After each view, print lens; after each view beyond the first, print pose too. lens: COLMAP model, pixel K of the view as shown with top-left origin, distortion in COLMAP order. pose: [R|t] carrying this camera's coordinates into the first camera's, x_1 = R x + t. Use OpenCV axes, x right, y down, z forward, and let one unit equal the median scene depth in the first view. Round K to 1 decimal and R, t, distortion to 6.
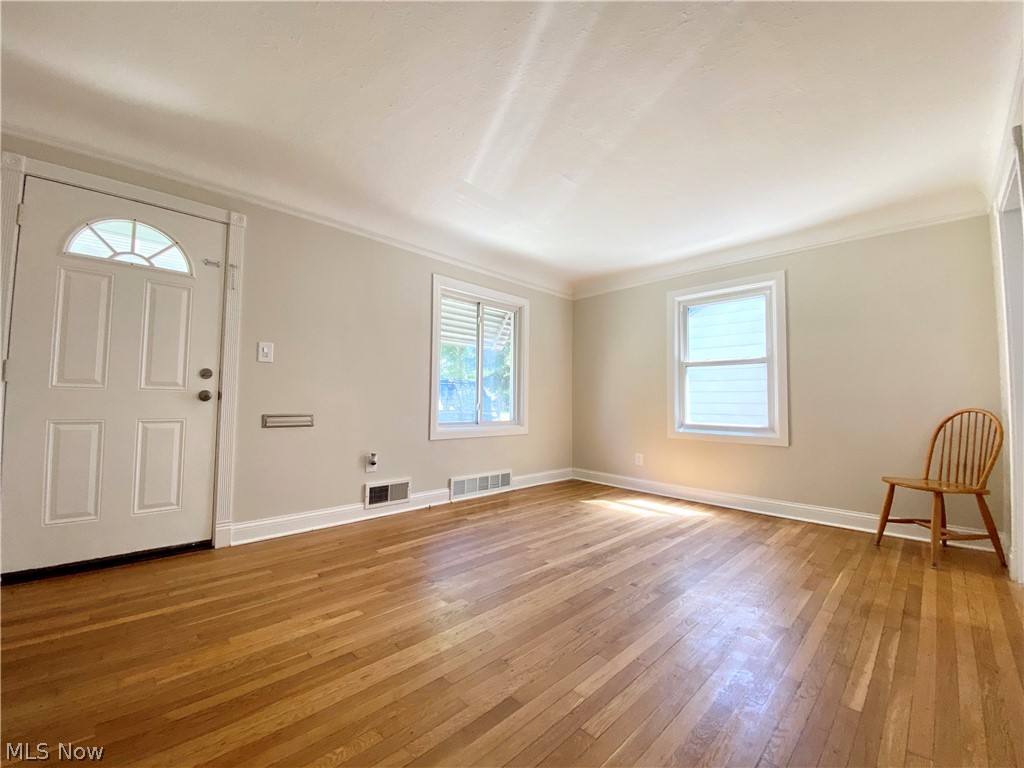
lens RADIAL K [[415.9, 0, 510.8], [0, 415.9, 382.5], [0, 0, 1]] dist [0.009411, -0.013150]
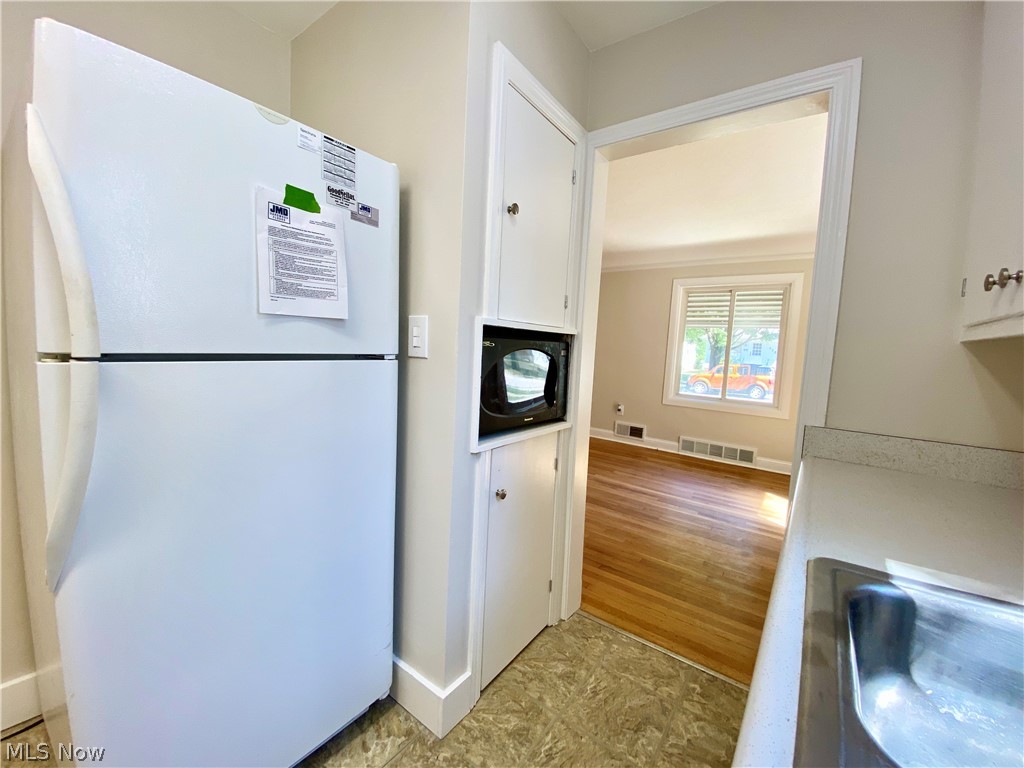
lens RADIAL K [[415.9, 0, 502.3], [0, 415.9, 378.5], [0, 0, 1]] dist [0.009411, -0.013150]
pose [[0.143689, 0.075008, -0.986776, 1.455673], [-0.005854, 0.997170, 0.074946, -0.062764], [0.989606, -0.004992, 0.143721, 0.356011]]
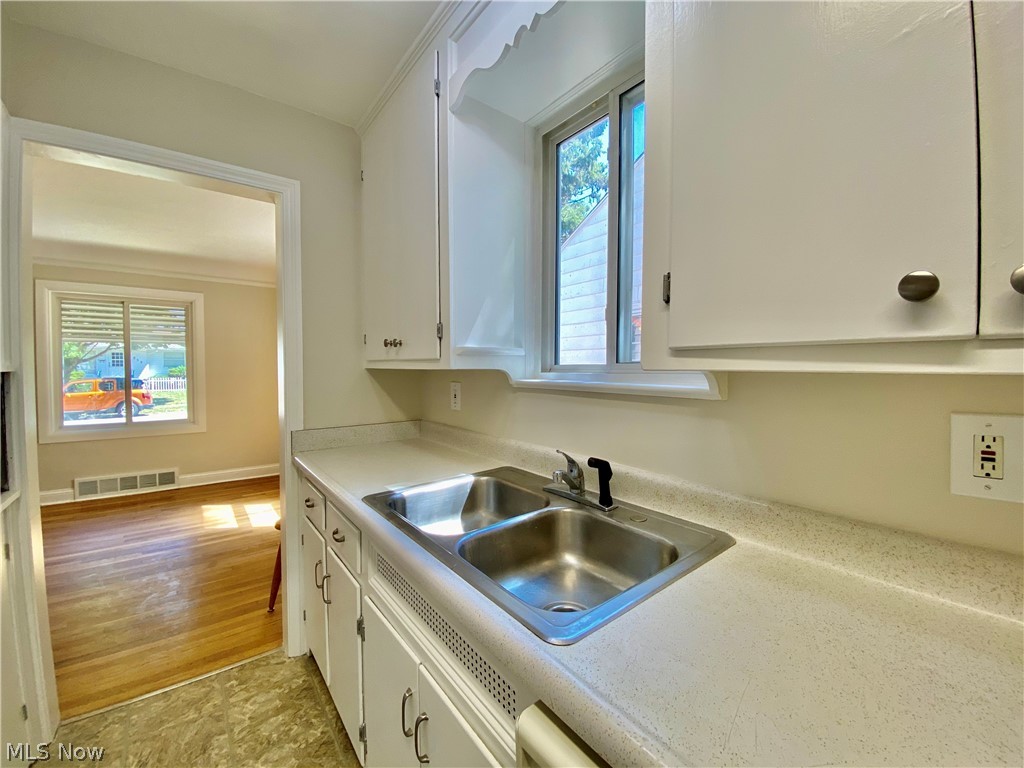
lens RADIAL K [[415.9, 0, 508.1], [0, 415.9, 386.6], [0, 0, 1]] dist [0.009411, -0.013150]
pose [[0.991551, -0.008590, -0.129431, 1.463802], [0.019757, 0.996164, 0.085242, -0.089888], [0.128202, -0.087079, 0.987918, 0.198414]]
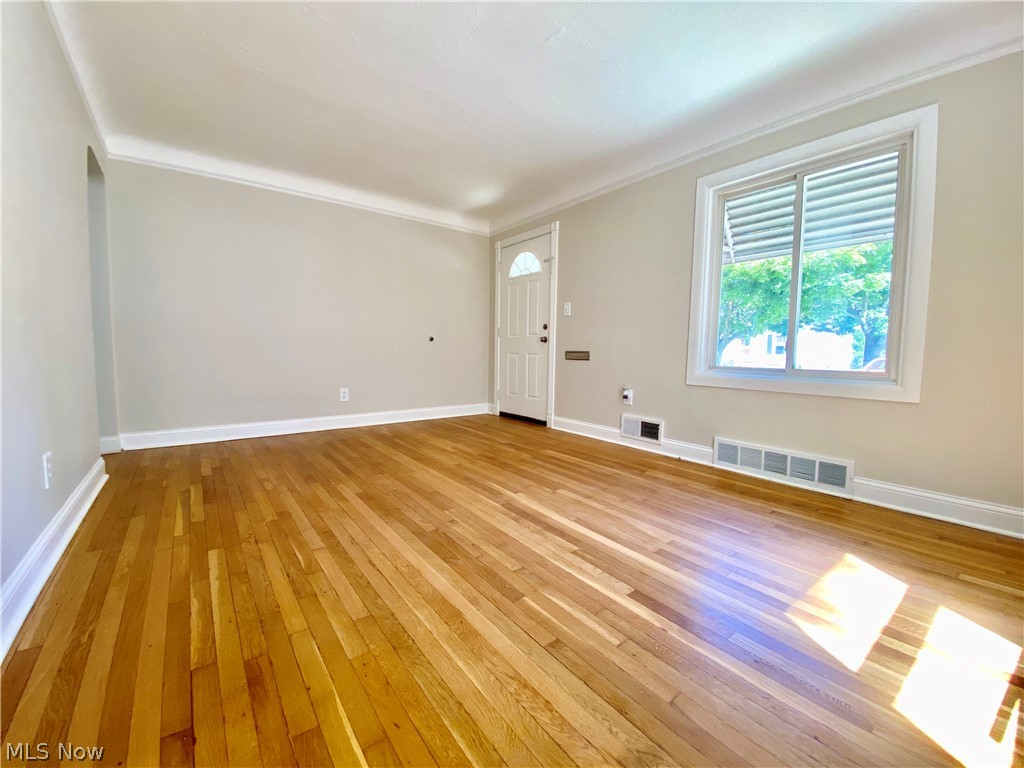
lens RADIAL K [[415.9, 0, 508.9], [0, 415.9, 378.2], [0, 0, 1]] dist [0.009411, -0.013150]
pose [[-0.125237, 0.052211, -0.990752, 0.935042], [0.025345, 0.998457, 0.049413, 0.097931], [0.991803, -0.018922, -0.126367, 0.986501]]
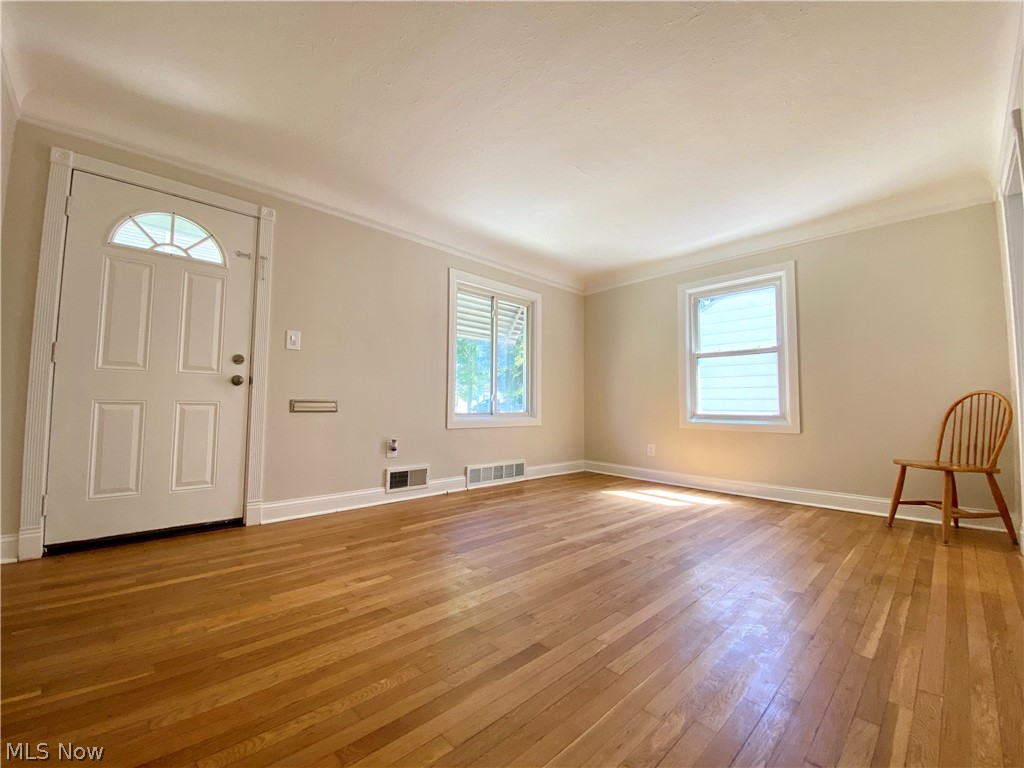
lens RADIAL K [[415.9, 0, 510.8], [0, 415.9, 382.6], [0, 0, 1]] dist [0.009411, -0.013150]
pose [[0.999822, -0.003656, -0.018508, -0.023015], [0.003460, 0.999938, -0.010622, 0.048011], [0.018546, 0.010556, 0.999772, -0.036426]]
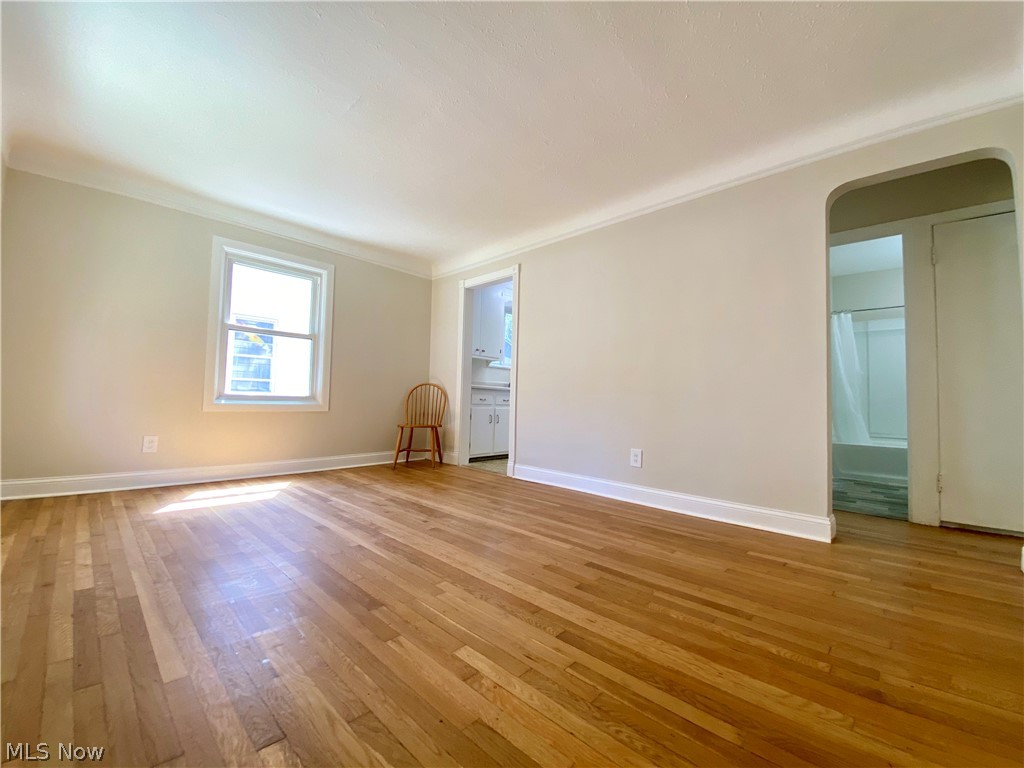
lens RADIAL K [[415.9, 0, 510.6], [0, 415.9, 377.2], [0, 0, 1]] dist [0.009411, -0.013150]
pose [[-0.029603, 0.041212, 0.998712, -0.708387], [-0.068031, 0.996750, -0.043148, 0.090387], [-0.997244, -0.069221, -0.026703, 0.649718]]
